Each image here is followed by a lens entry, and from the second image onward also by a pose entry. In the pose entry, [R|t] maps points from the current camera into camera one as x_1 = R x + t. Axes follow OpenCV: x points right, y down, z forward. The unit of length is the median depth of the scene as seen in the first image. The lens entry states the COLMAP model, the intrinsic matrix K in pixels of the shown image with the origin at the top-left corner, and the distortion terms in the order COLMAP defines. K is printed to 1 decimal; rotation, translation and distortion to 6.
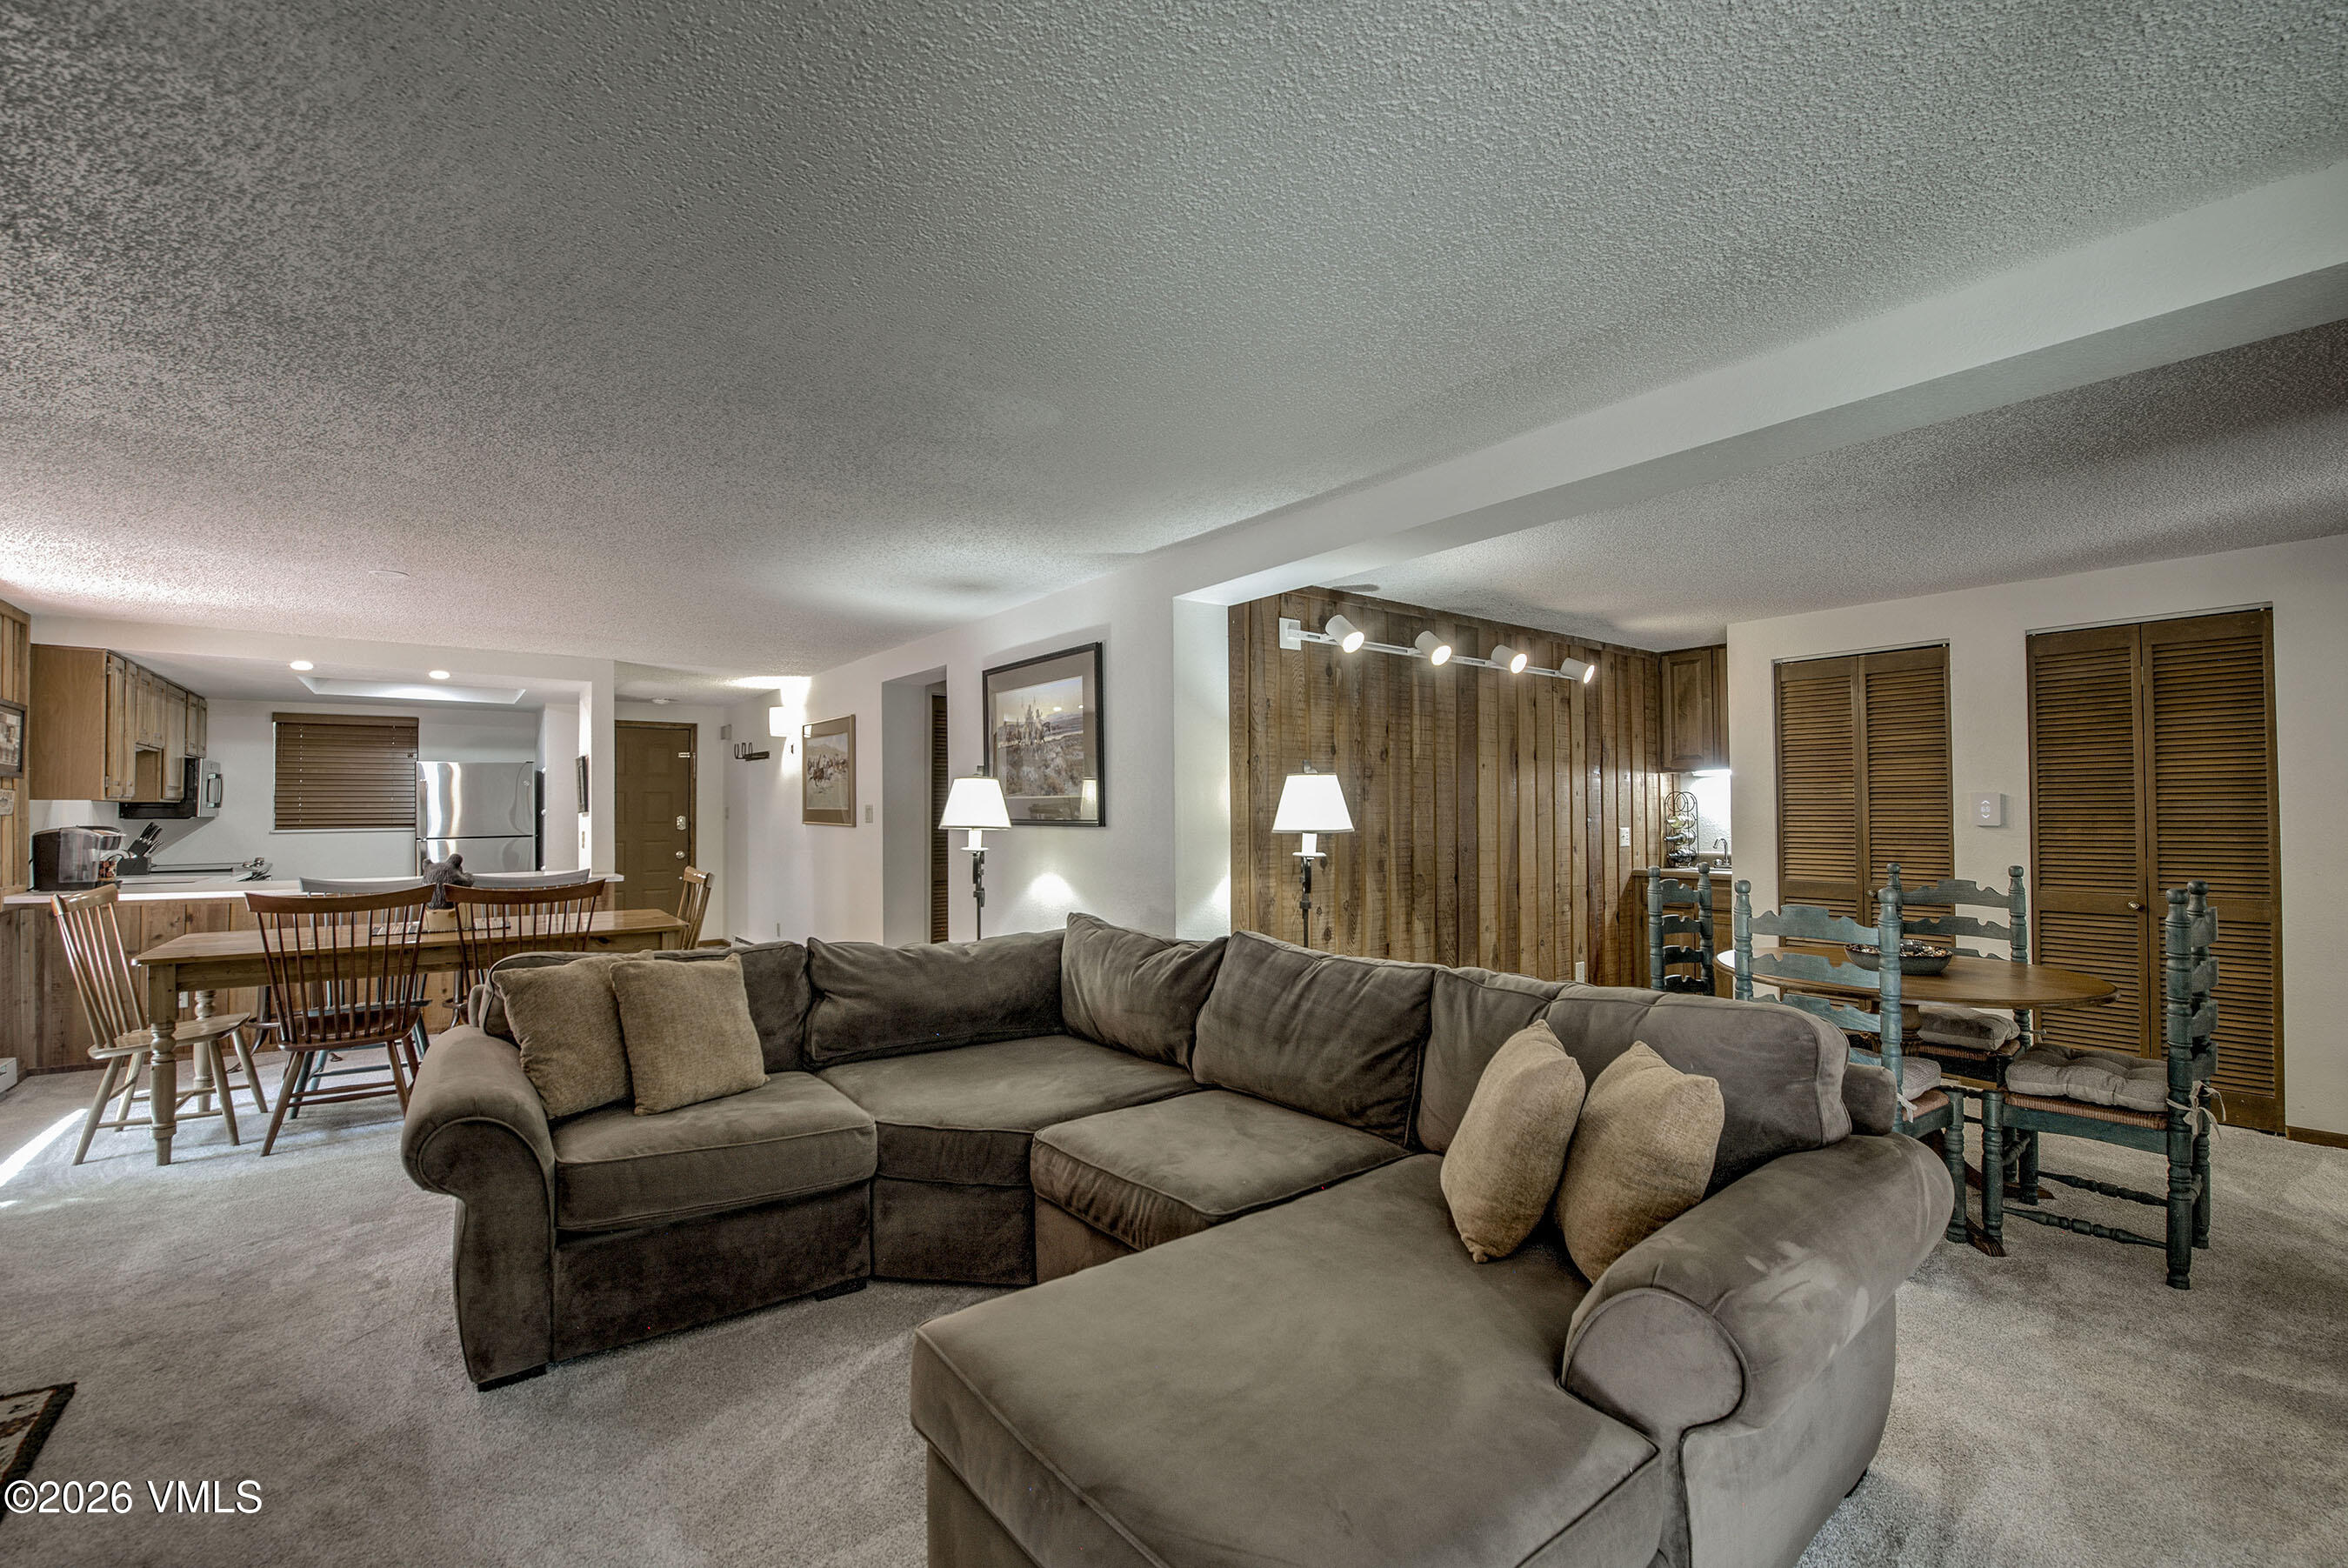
lens RADIAL K [[961.9, 0, 1161.6], [0, 961.9, 789.8], [0, 0, 1]] dist [-0.021177, -0.000187]
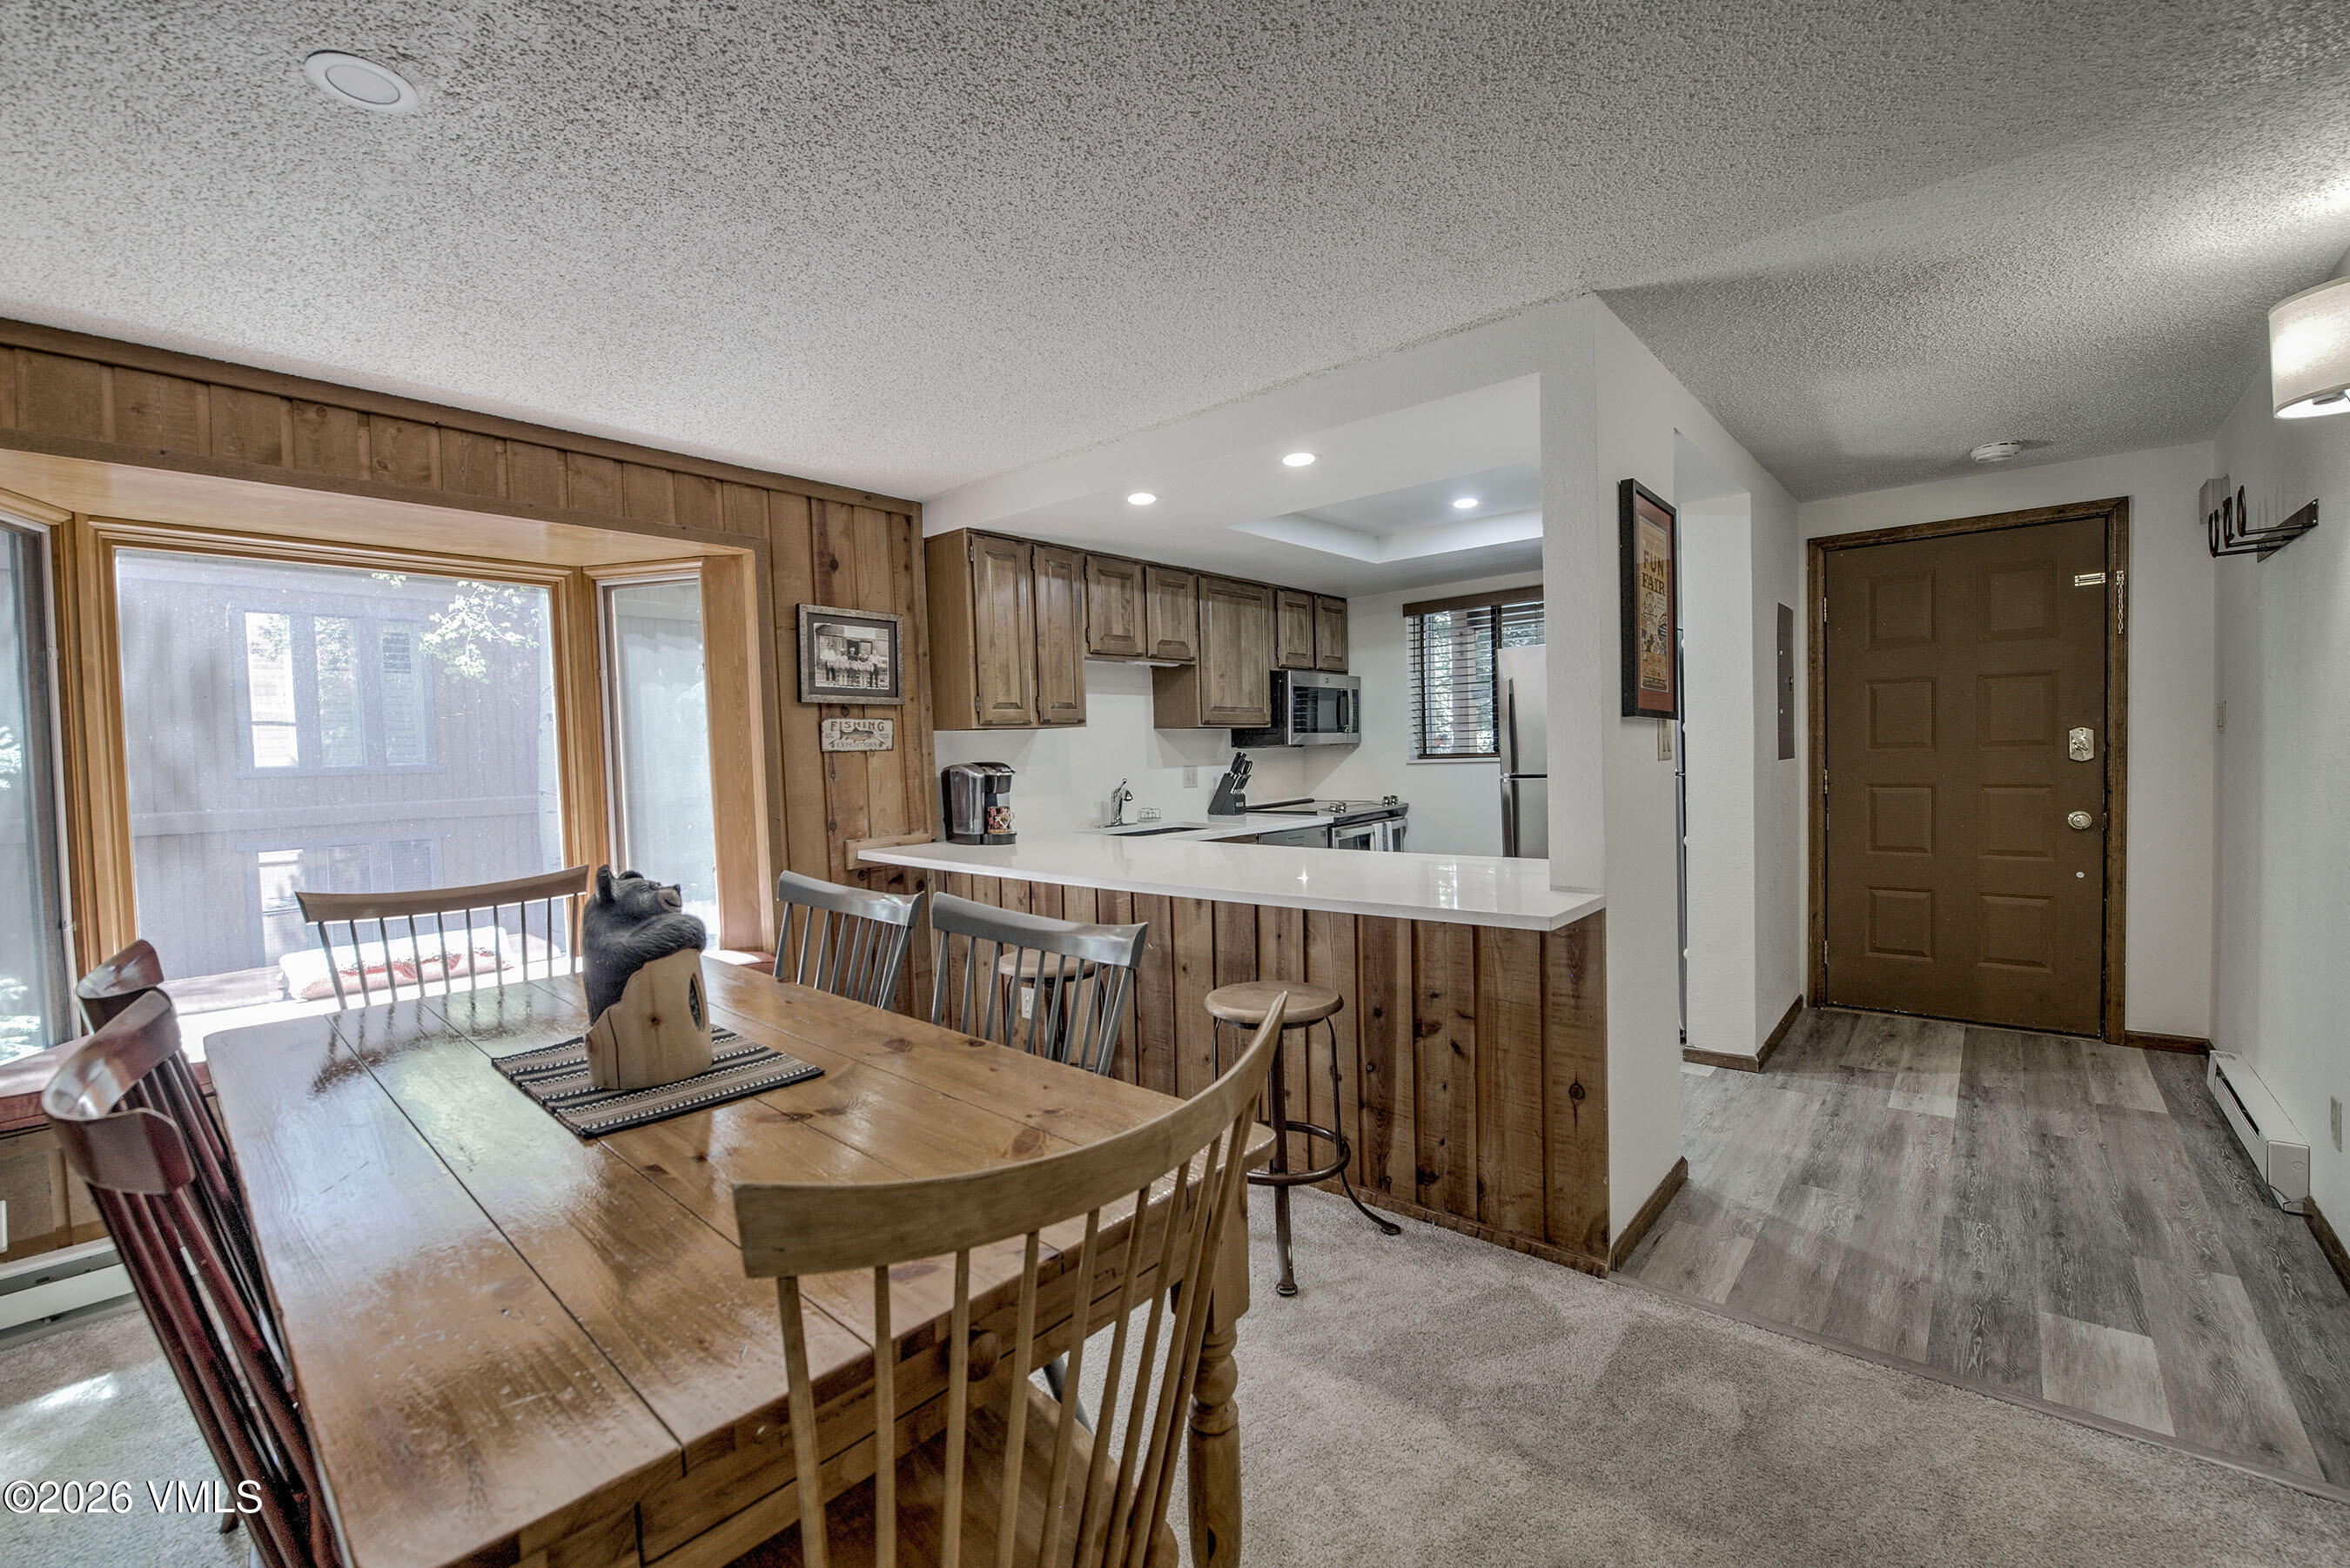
lens RADIAL K [[980.4, 0, 1166.5], [0, 980.4, 791.1], [0, 0, 1]] dist [-0.022097, -0.000423]
pose [[0.193326, 0.038722, -0.980370, -0.330455], [0.046685, 0.997726, 0.048614, 0.031723], [0.980023, -0.055167, 0.191079, 1.036186]]
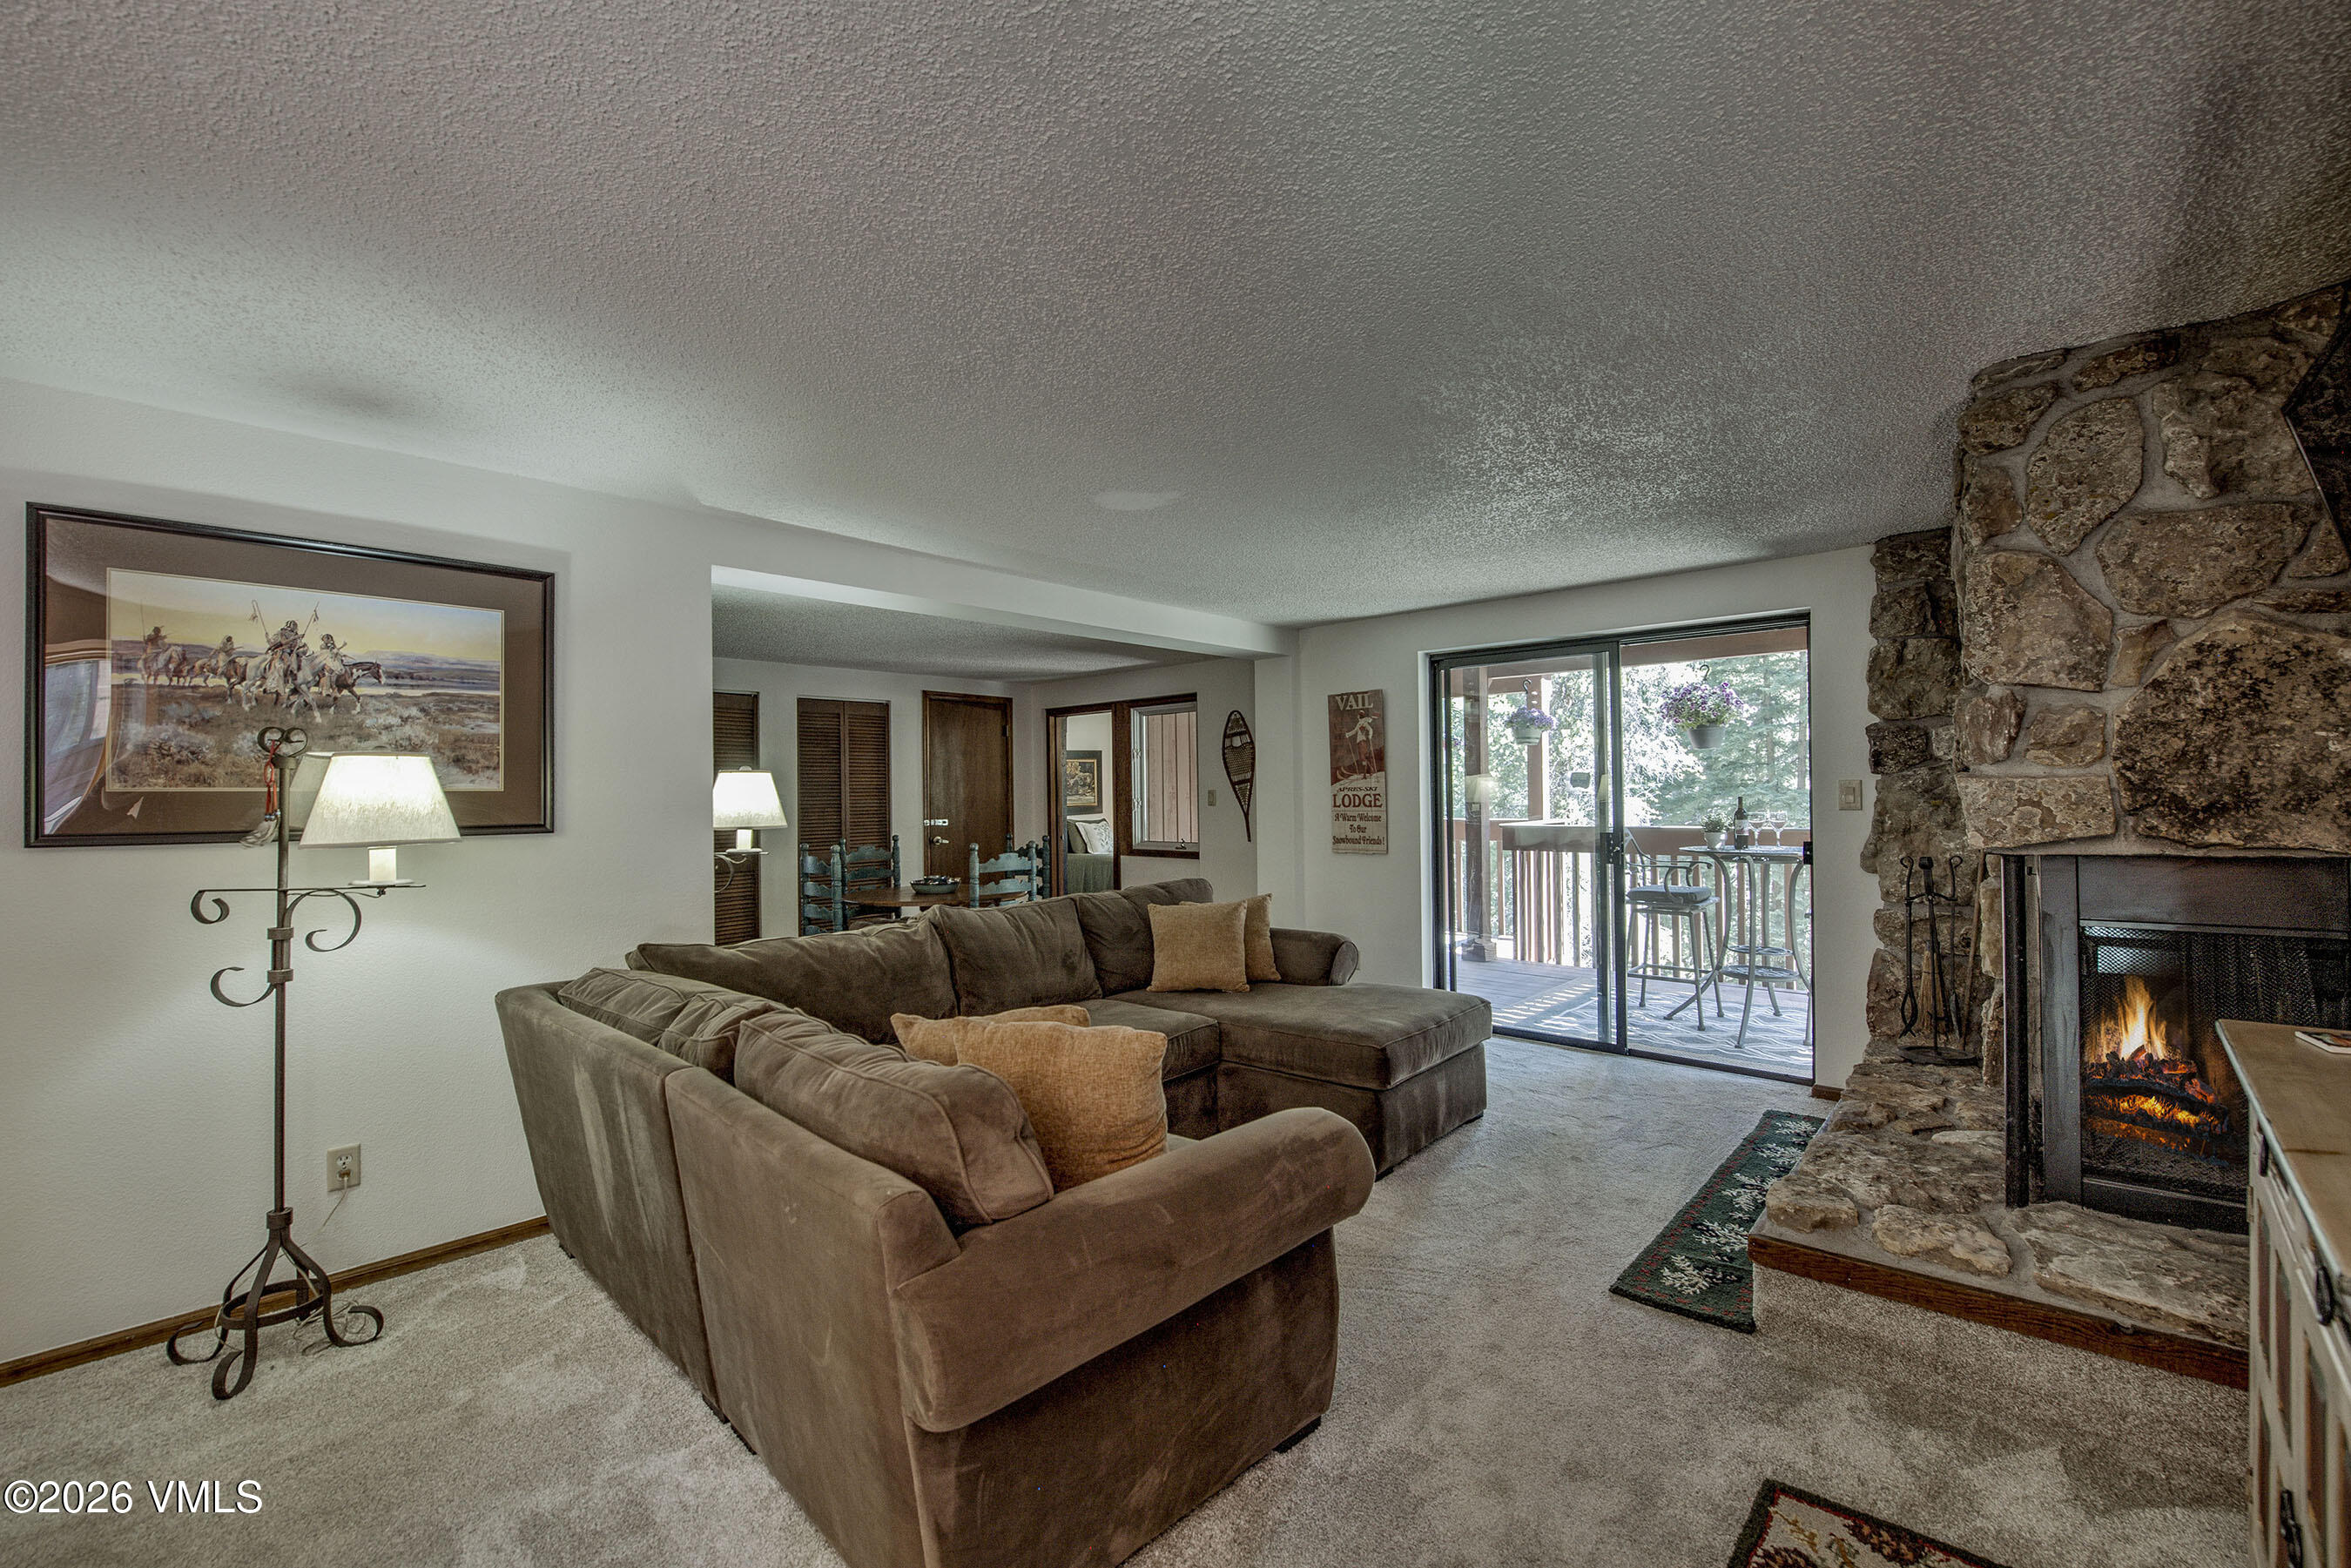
lens RADIAL K [[963.1, 0, 1163.1], [0, 963.1, 789.8], [0, 0, 1]] dist [-0.021177, -0.000187]
pose [[-0.157621, 0.012894, 0.987416, -0.730267], [-0.005975, 0.999884, -0.014010, 0.012566], [-0.987482, -0.008108, -0.157525, 0.580822]]
